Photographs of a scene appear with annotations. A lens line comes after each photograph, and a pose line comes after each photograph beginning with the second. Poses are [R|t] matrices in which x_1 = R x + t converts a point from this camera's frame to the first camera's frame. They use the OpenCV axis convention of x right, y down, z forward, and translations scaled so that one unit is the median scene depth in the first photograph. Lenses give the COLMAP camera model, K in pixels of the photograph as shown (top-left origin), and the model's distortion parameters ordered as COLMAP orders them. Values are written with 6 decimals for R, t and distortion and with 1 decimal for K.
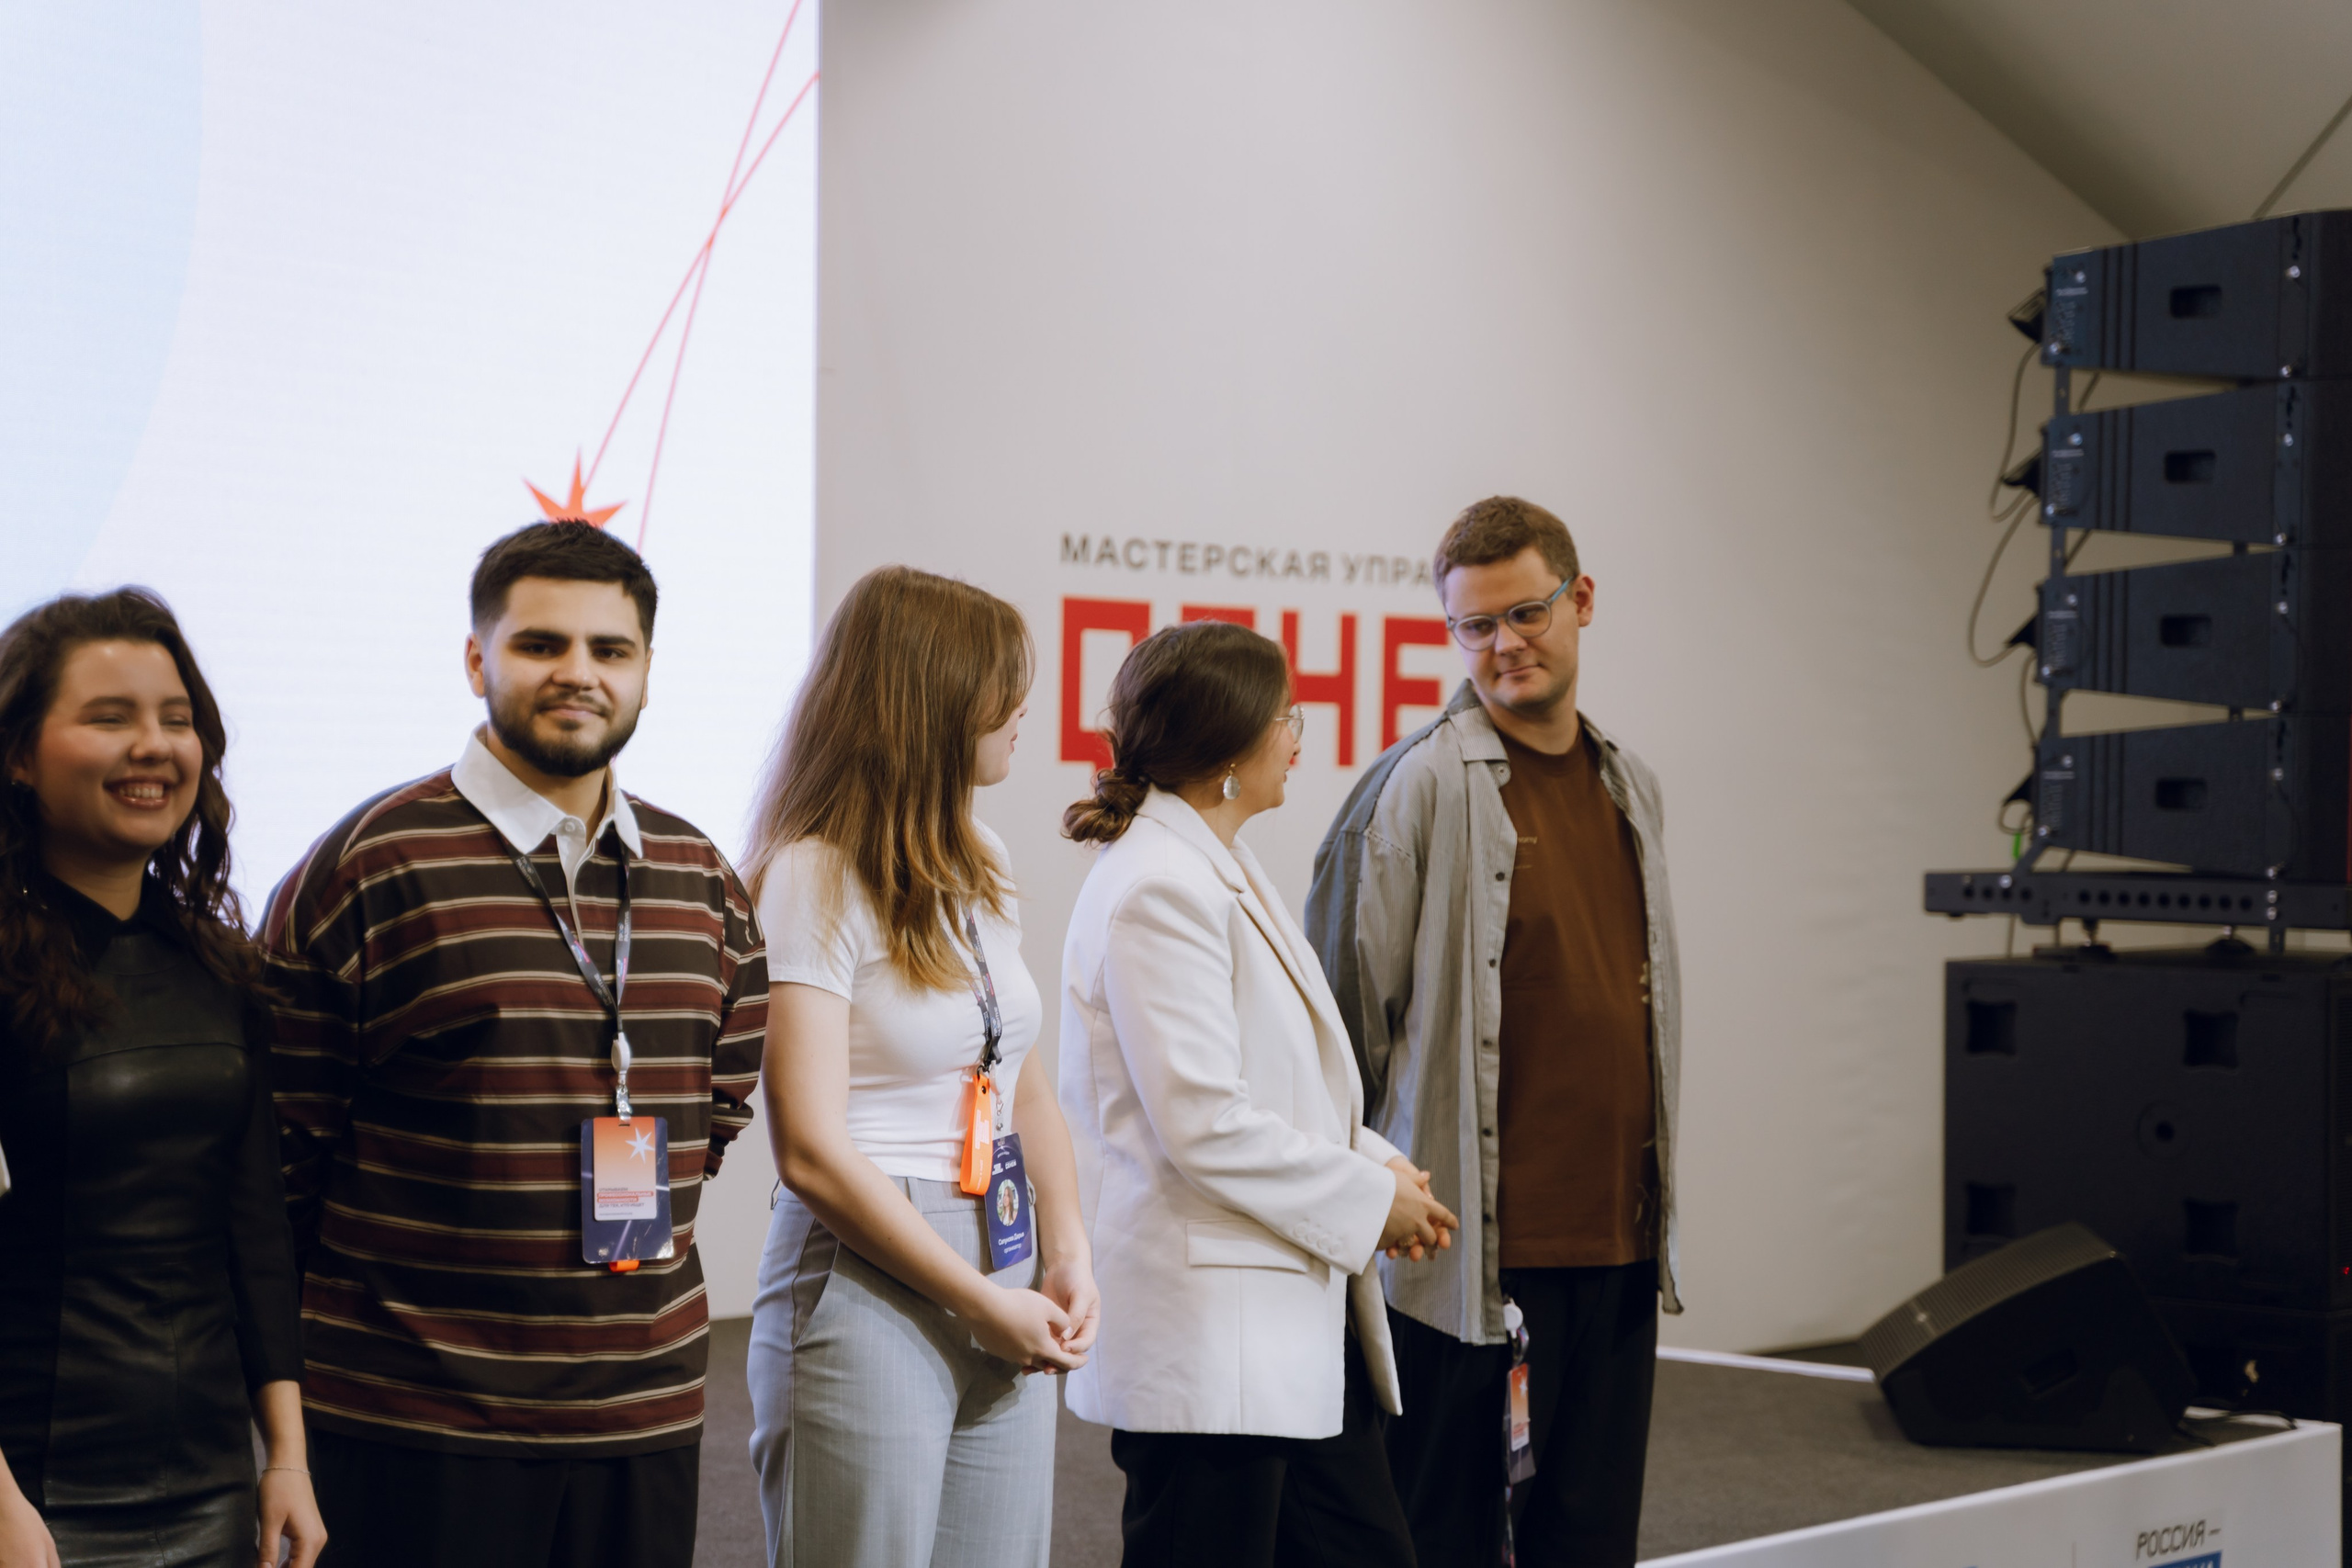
lens RADIAL K [[4899.1, 0, 1117.3], [0, 4899.1, 783.2], [0, 0, 1]] dist [0.277614, 0.000000]
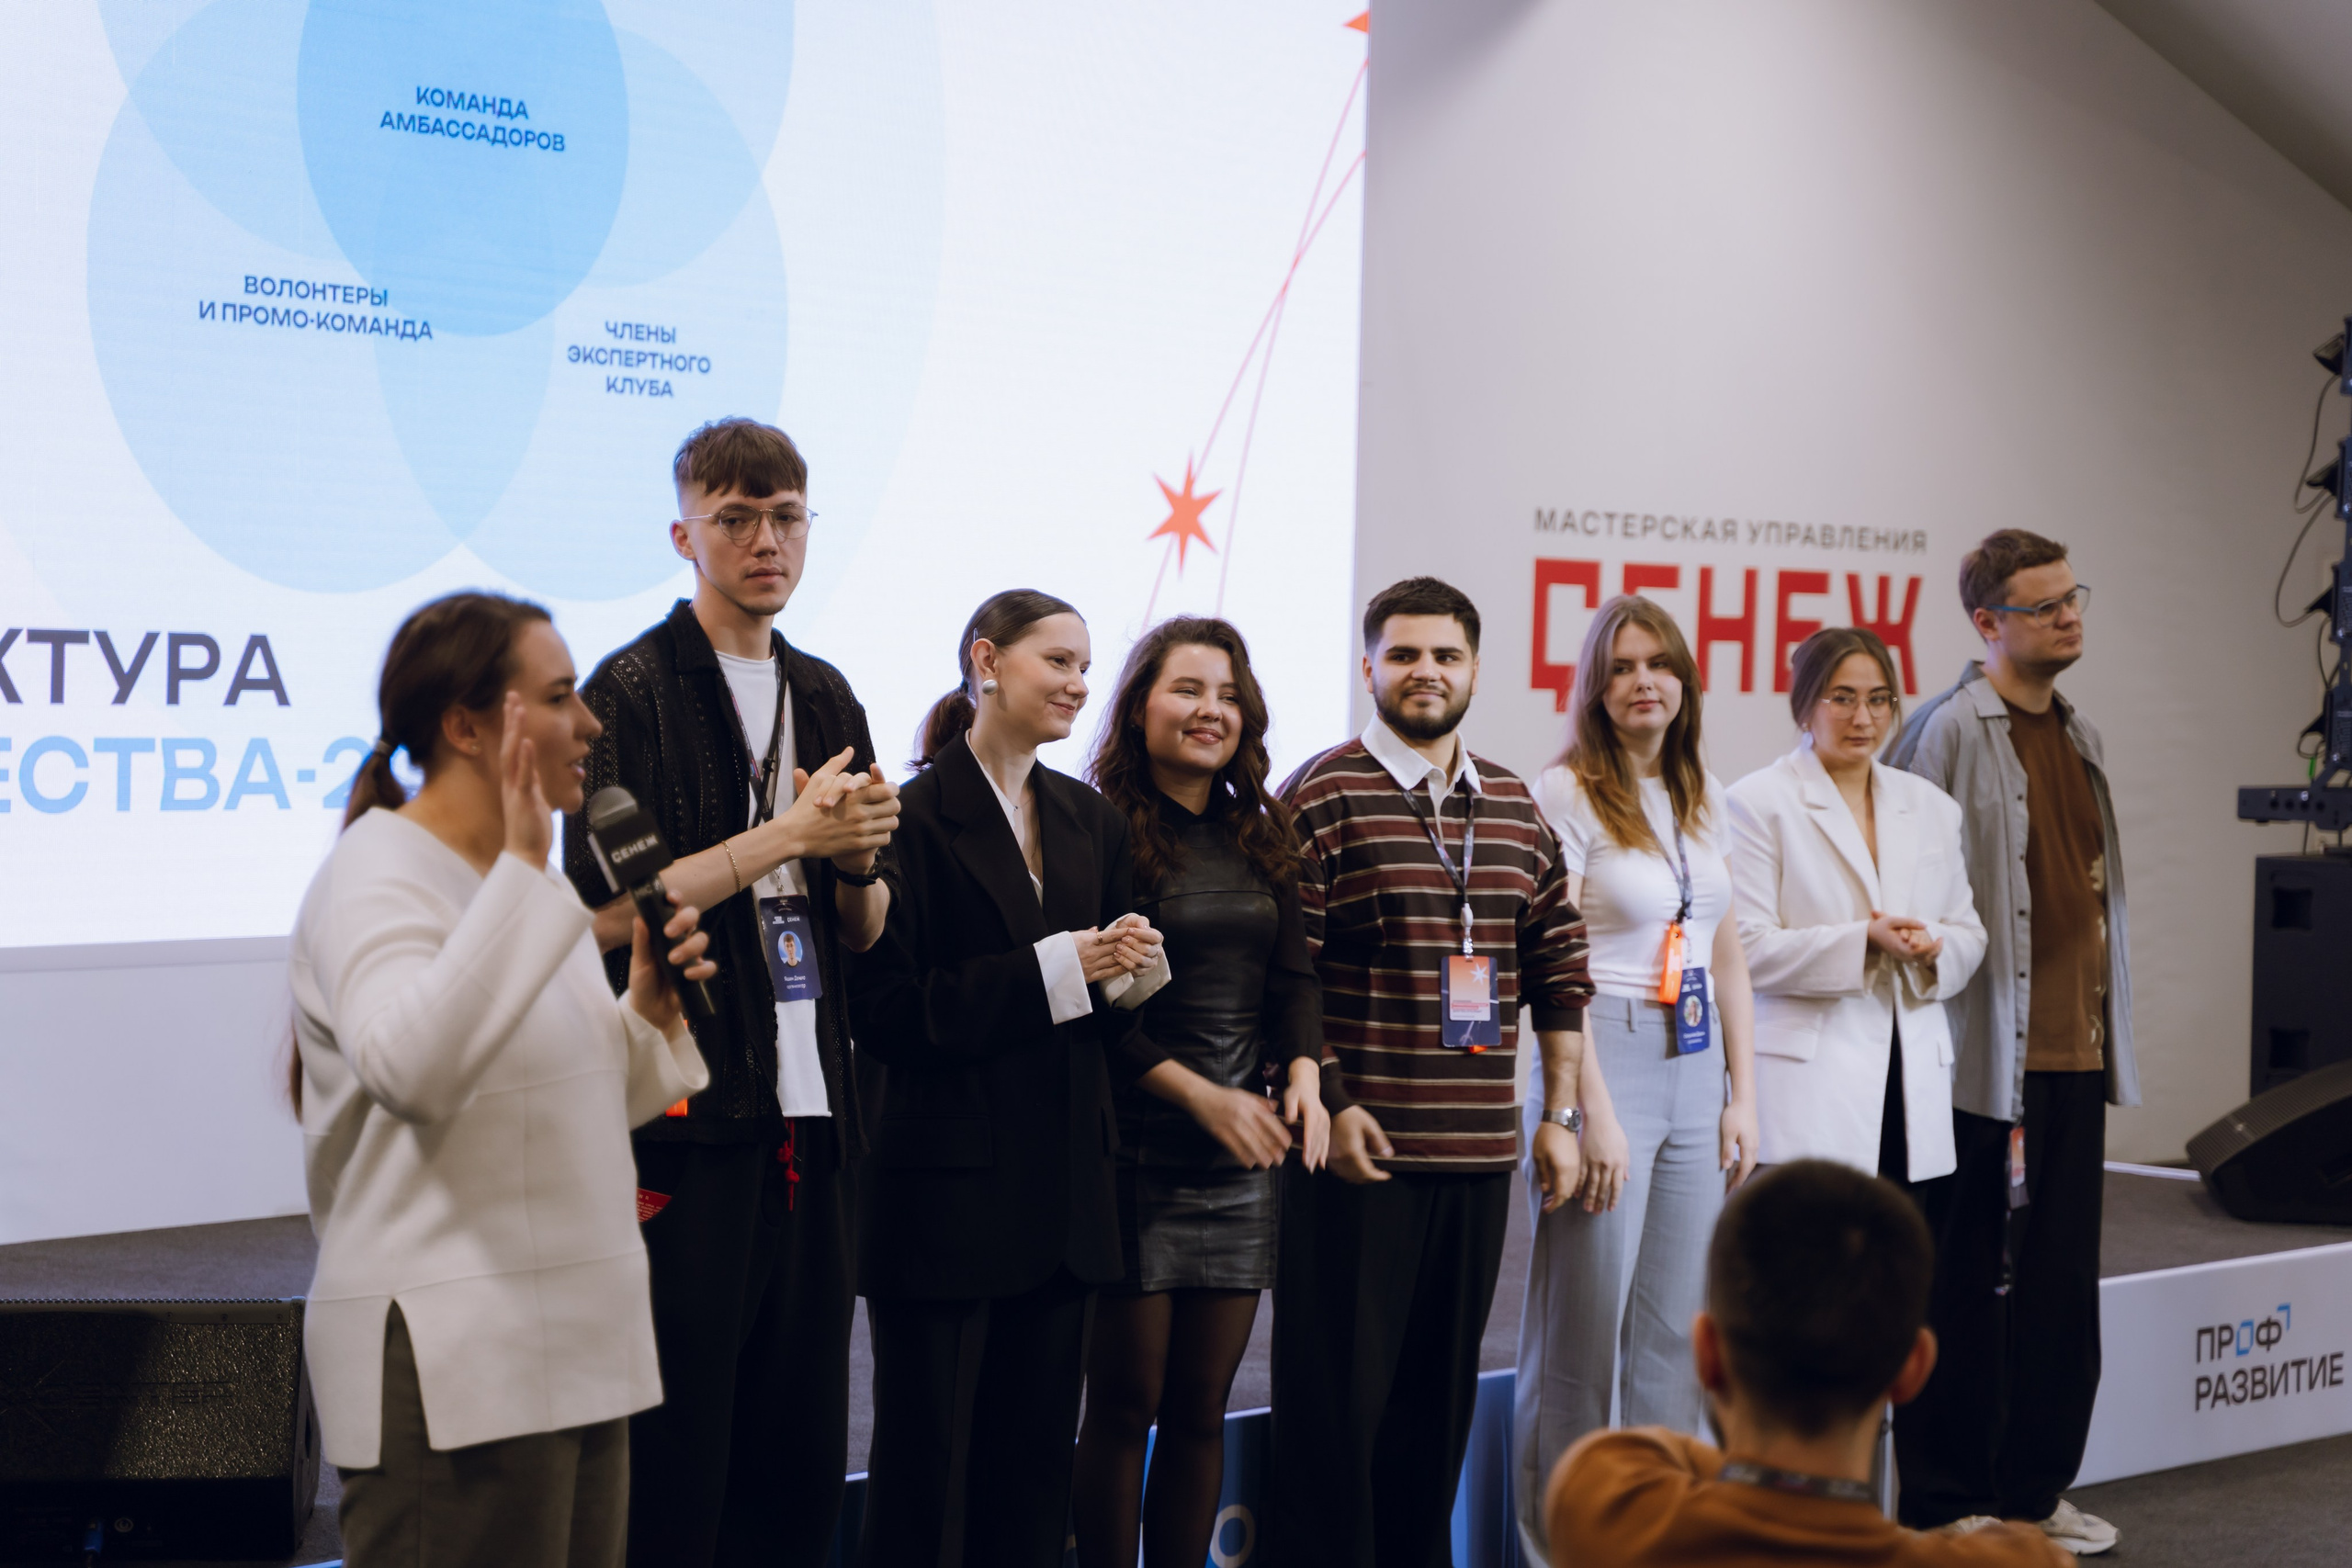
lens RADIAL K [[4899.1, 0, 1139.0], [0, 4899.1, 794.2], [0, 0, 1]] dist [0.277614, 0.000000]
pose [[0.999372, 0.010747, -0.033762, -0.081497], [-0.009770, 0.999532, 0.028989, -0.015411], [0.034057, -0.028641, 0.999009, -0.310050]]
